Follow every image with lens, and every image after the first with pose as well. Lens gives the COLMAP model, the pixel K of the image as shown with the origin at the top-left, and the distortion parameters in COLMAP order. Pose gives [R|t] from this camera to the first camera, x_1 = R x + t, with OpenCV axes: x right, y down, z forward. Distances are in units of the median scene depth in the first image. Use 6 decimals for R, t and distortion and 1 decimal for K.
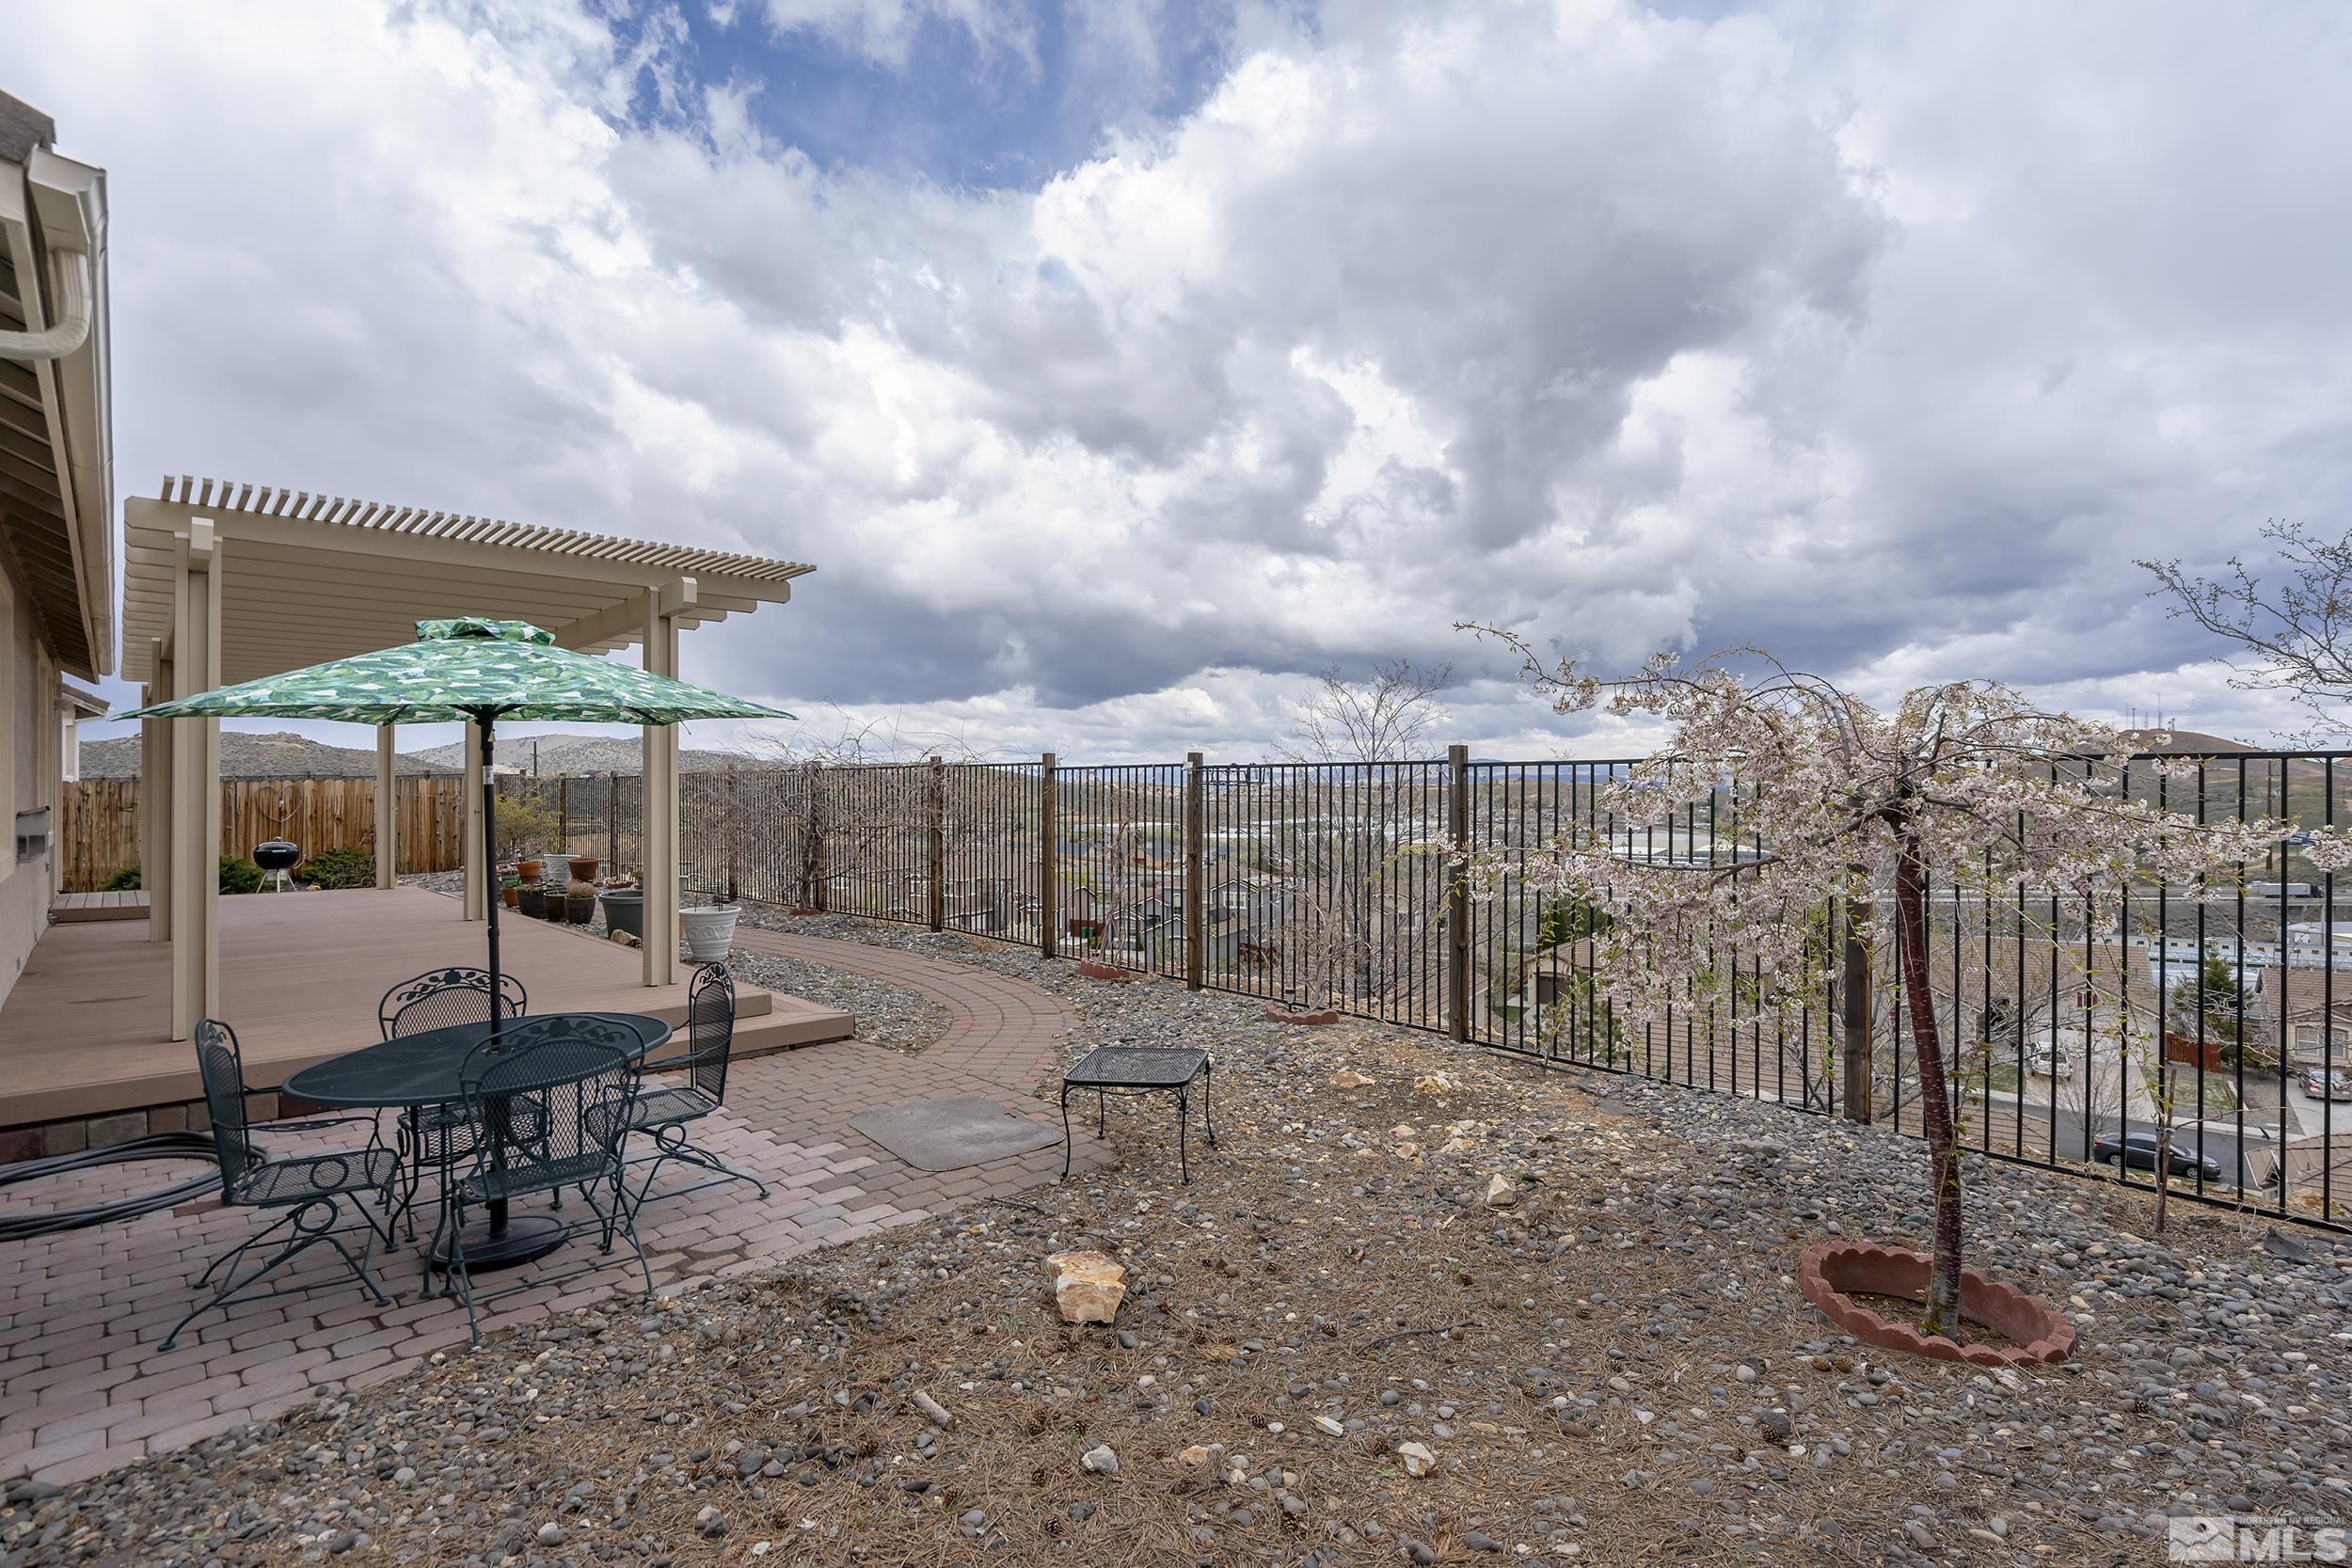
lens RADIAL K [[1119.1, 0, 1176.0], [0, 1119.1, 784.0], [0, 0, 1]] dist [0.000849, 0.000243]
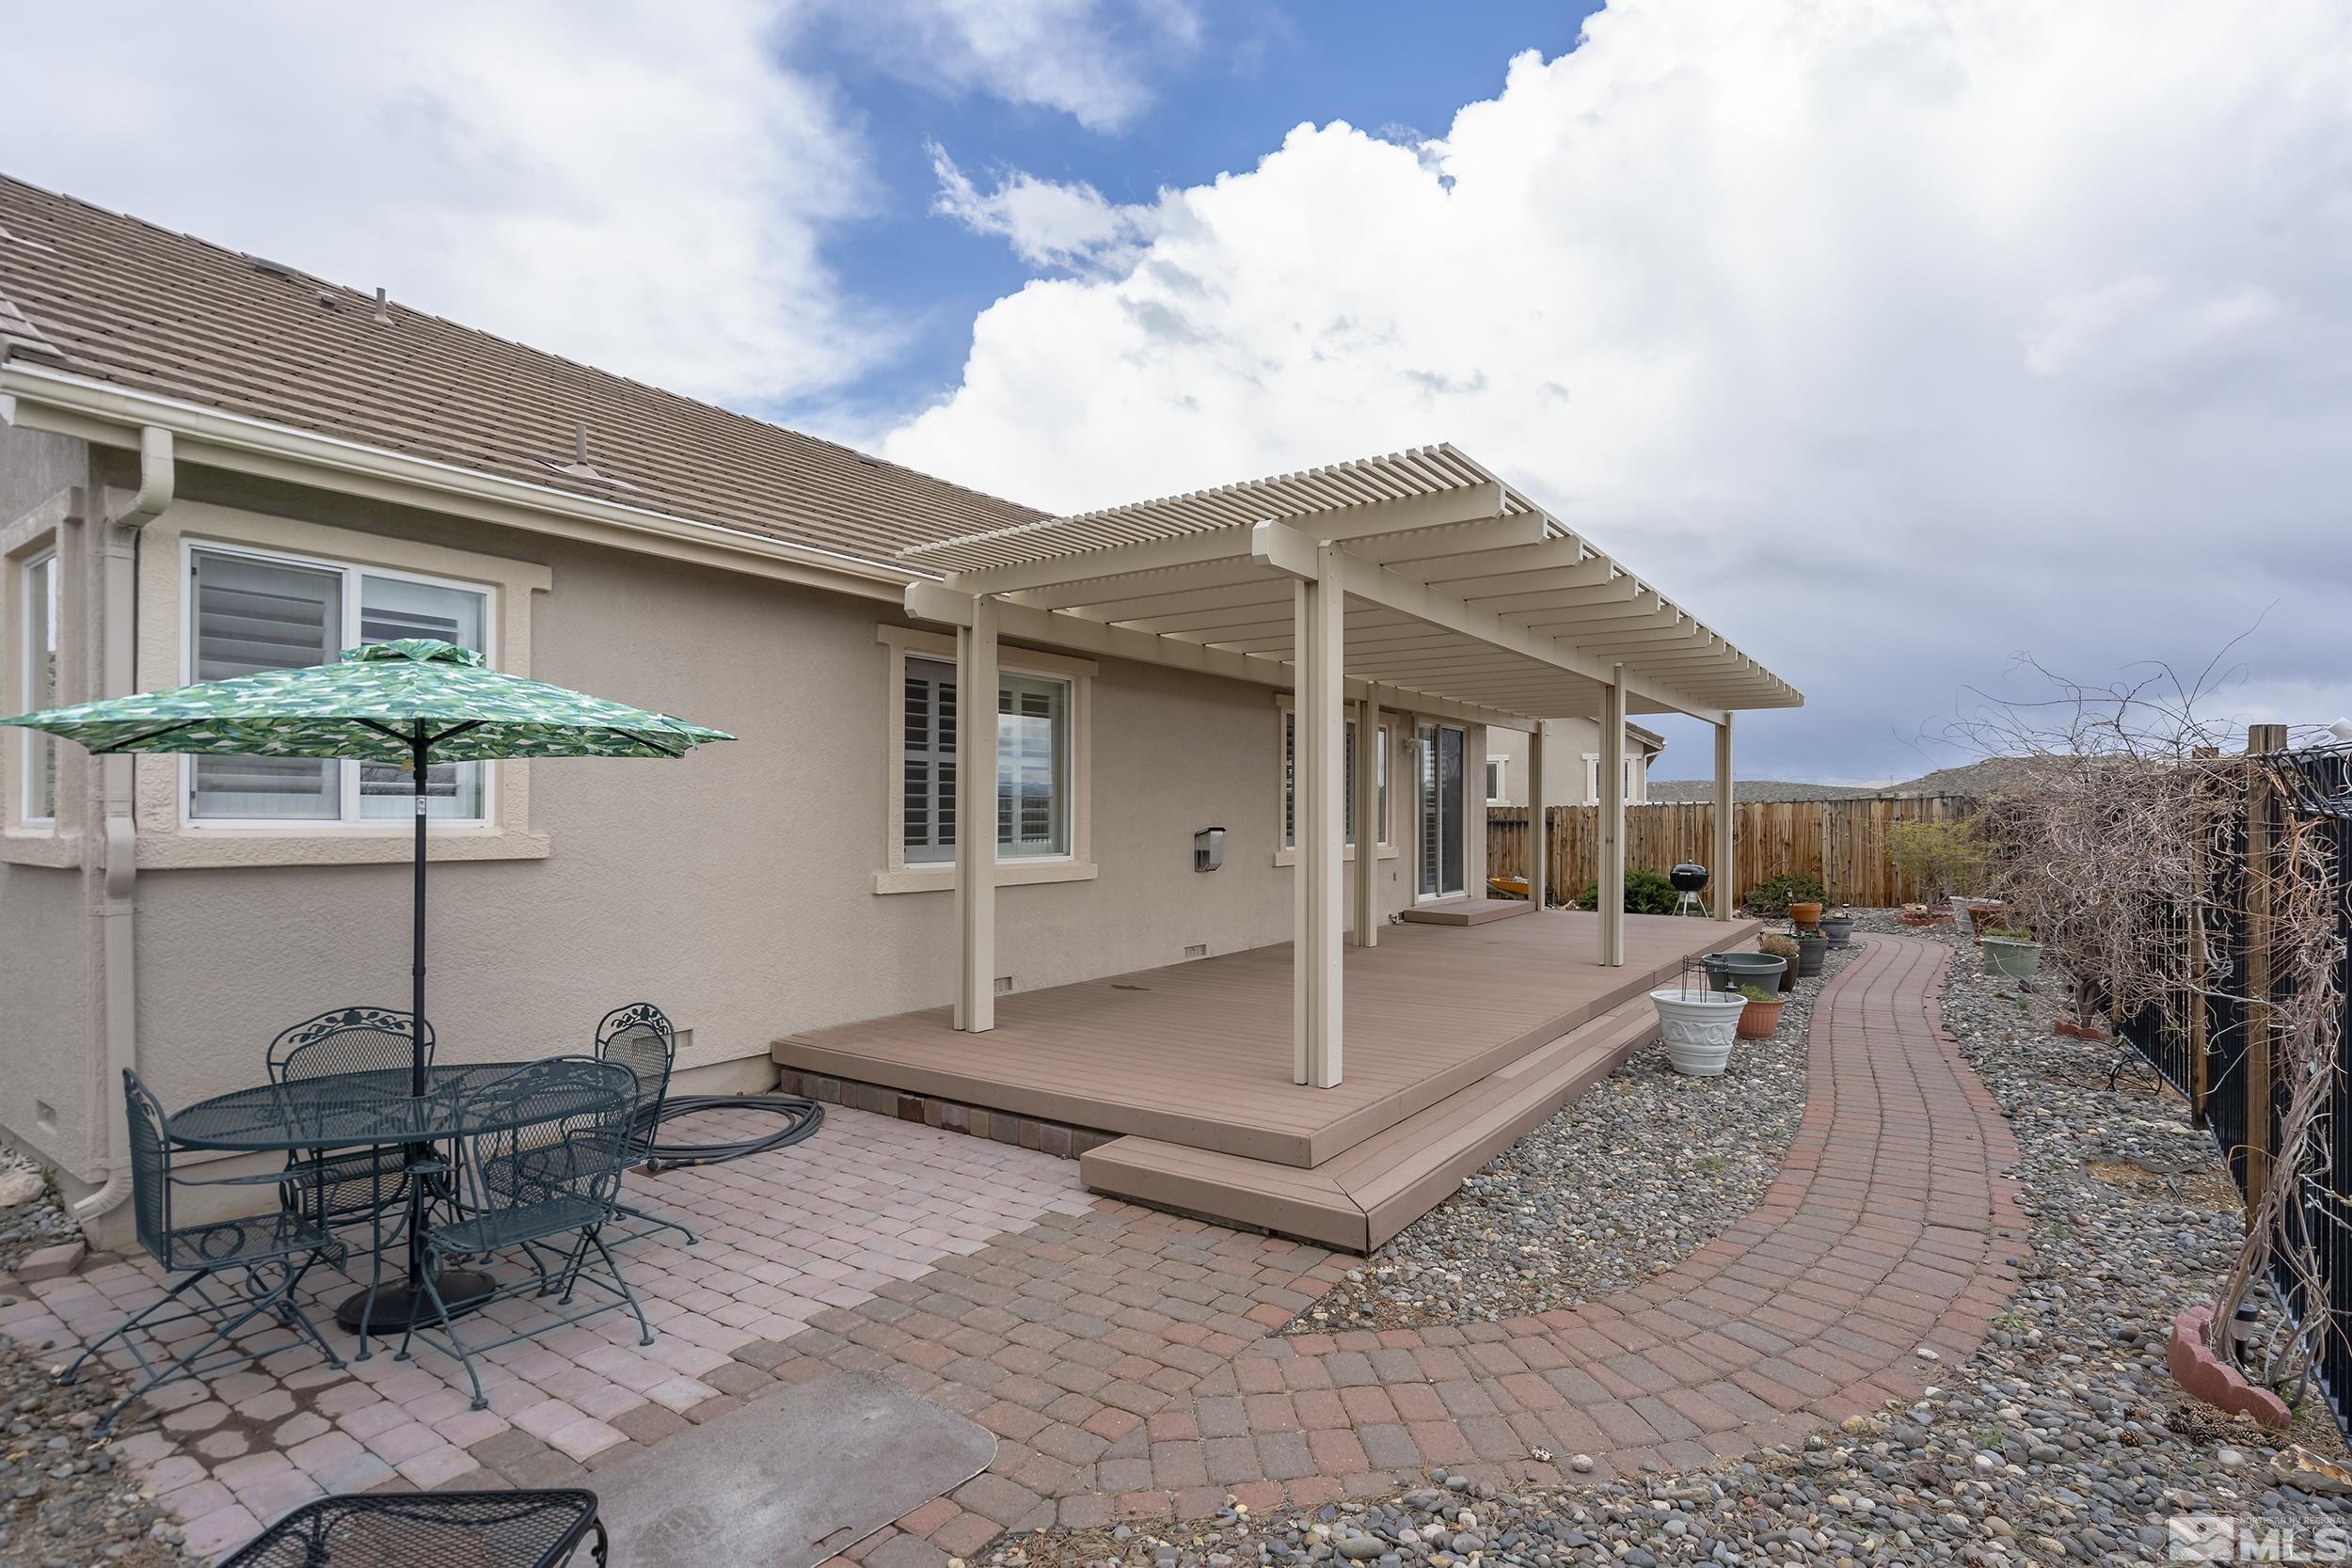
lens RADIAL K [[1119.1, 0, 1176.0], [0, 1119.1, 784.0], [0, 0, 1]] dist [0.000849, 0.000243]
pose [[0.206843, -0.020890, -0.978151, 0.289833], [0.003111, 0.999781, -0.020694, -0.006755], [0.978369, 0.001238, 0.206862, 0.874197]]
